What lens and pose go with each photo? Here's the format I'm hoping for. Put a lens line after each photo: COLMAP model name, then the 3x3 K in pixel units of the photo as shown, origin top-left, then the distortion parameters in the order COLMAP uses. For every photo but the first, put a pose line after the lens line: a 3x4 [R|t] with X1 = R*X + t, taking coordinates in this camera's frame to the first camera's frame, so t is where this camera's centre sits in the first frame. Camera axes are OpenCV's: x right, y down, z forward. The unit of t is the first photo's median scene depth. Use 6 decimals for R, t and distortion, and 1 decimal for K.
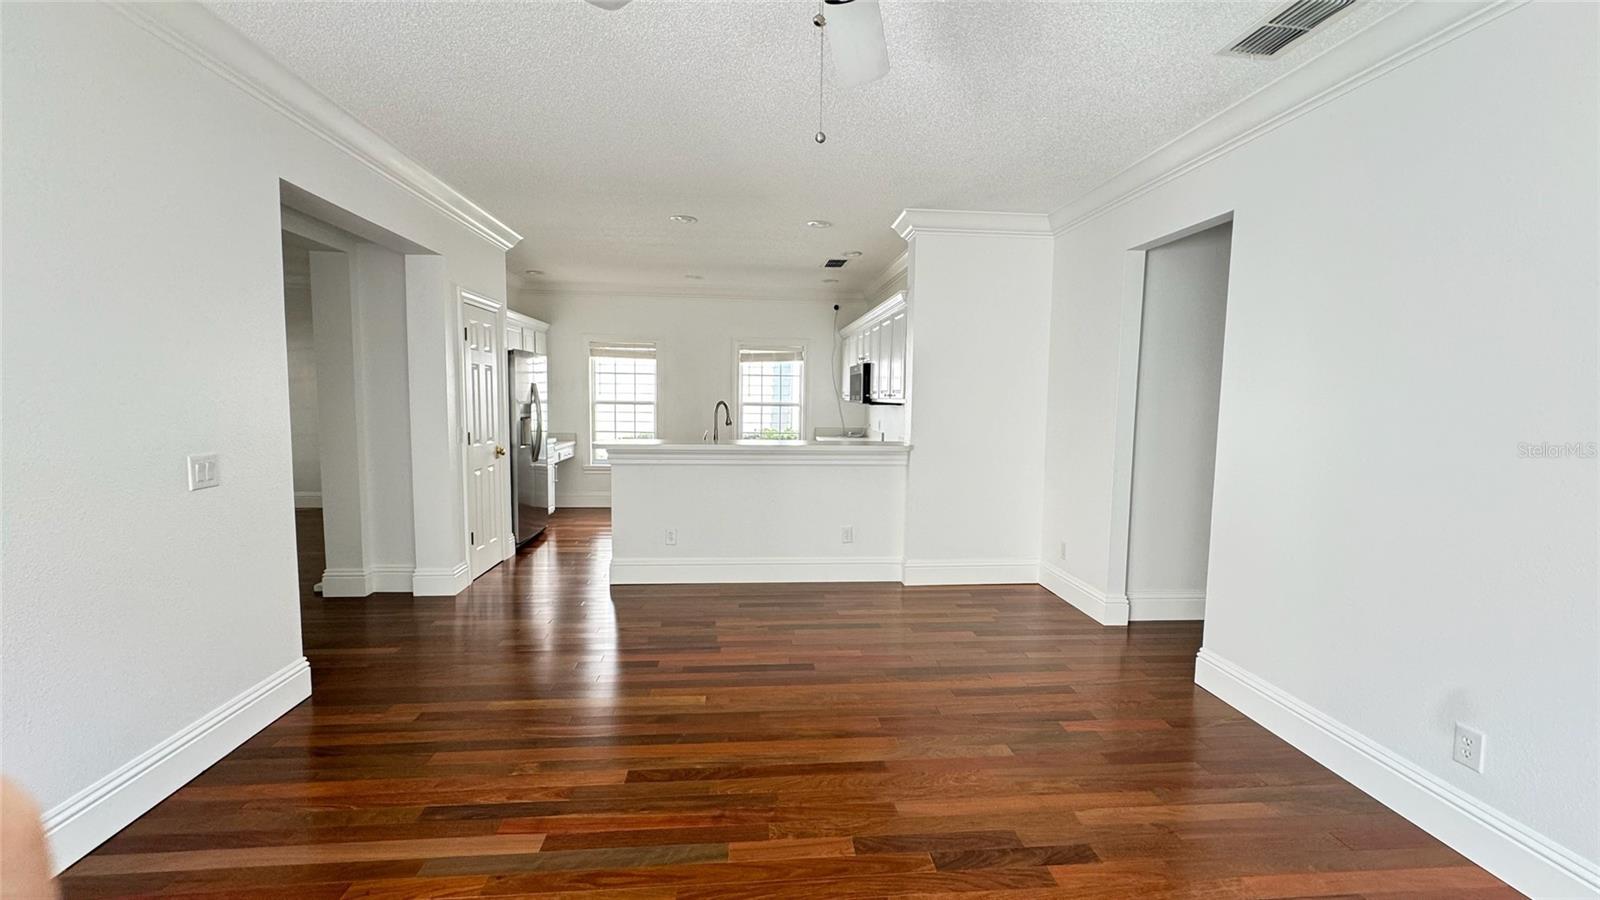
lens RADIAL K [[640.3, 0, 800.0], [0, 640.3, 450.0], [0, 0, 1]] dist [0.000432, 0.000193]
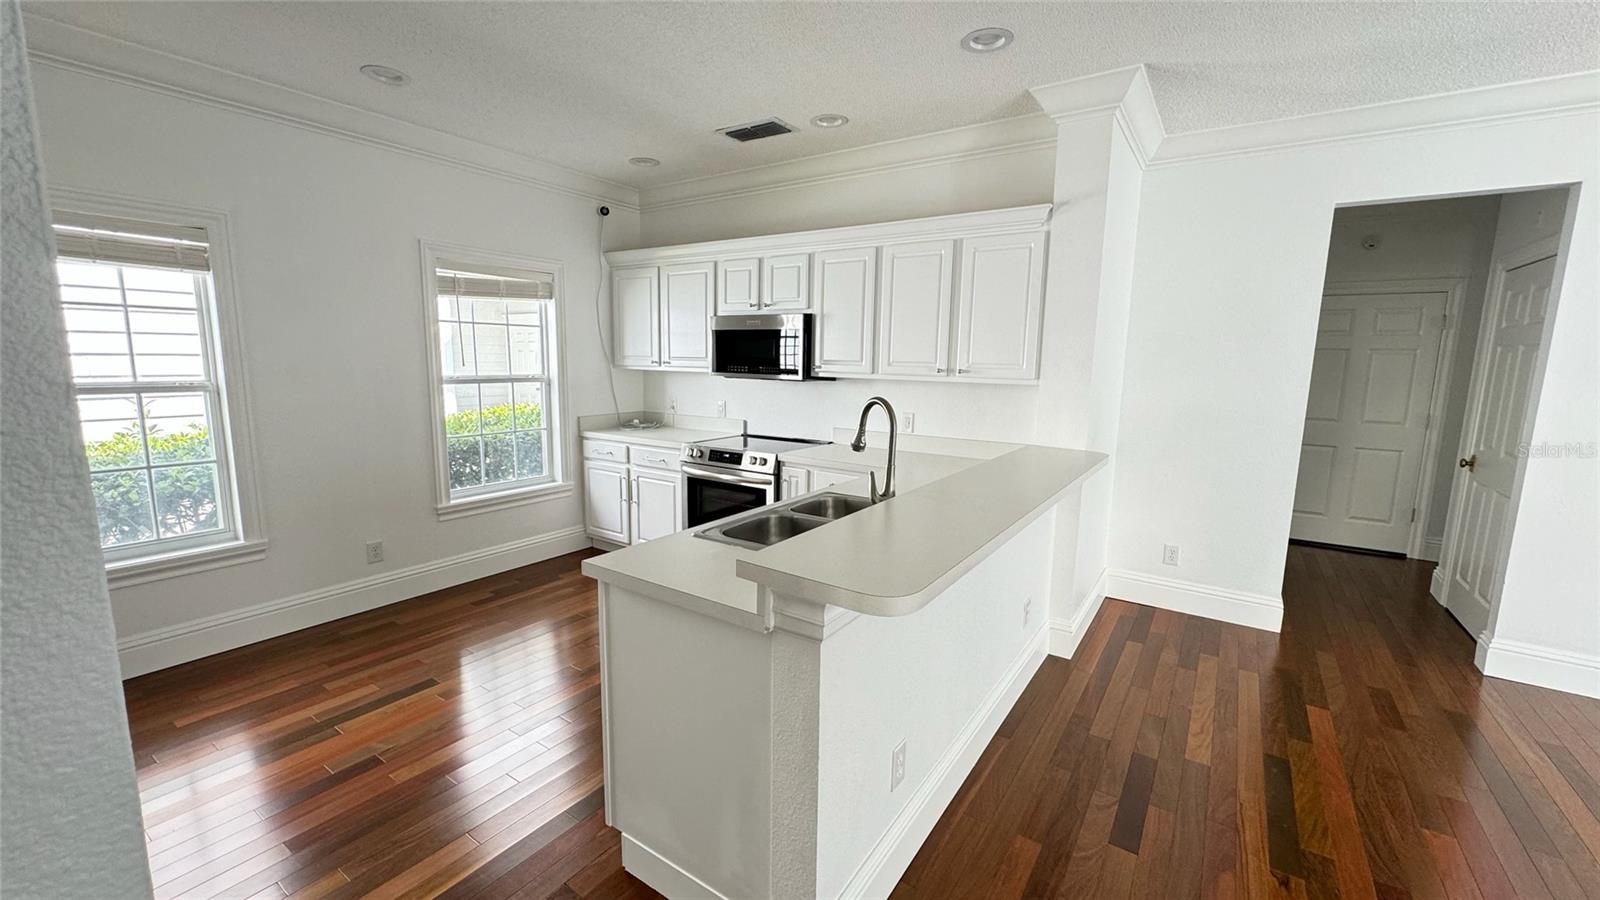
lens RADIAL K [[640.3, 0, 800.0], [0, 640.3, 450.0], [0, 0, 1]] dist [0.000432, 0.000193]
pose [[0.627501, -0.117344, 0.769722, -0.306904], [0.054668, 0.992778, 0.106782, -0.057747], [-0.776694, -0.024927, 0.629385, 0.483437]]
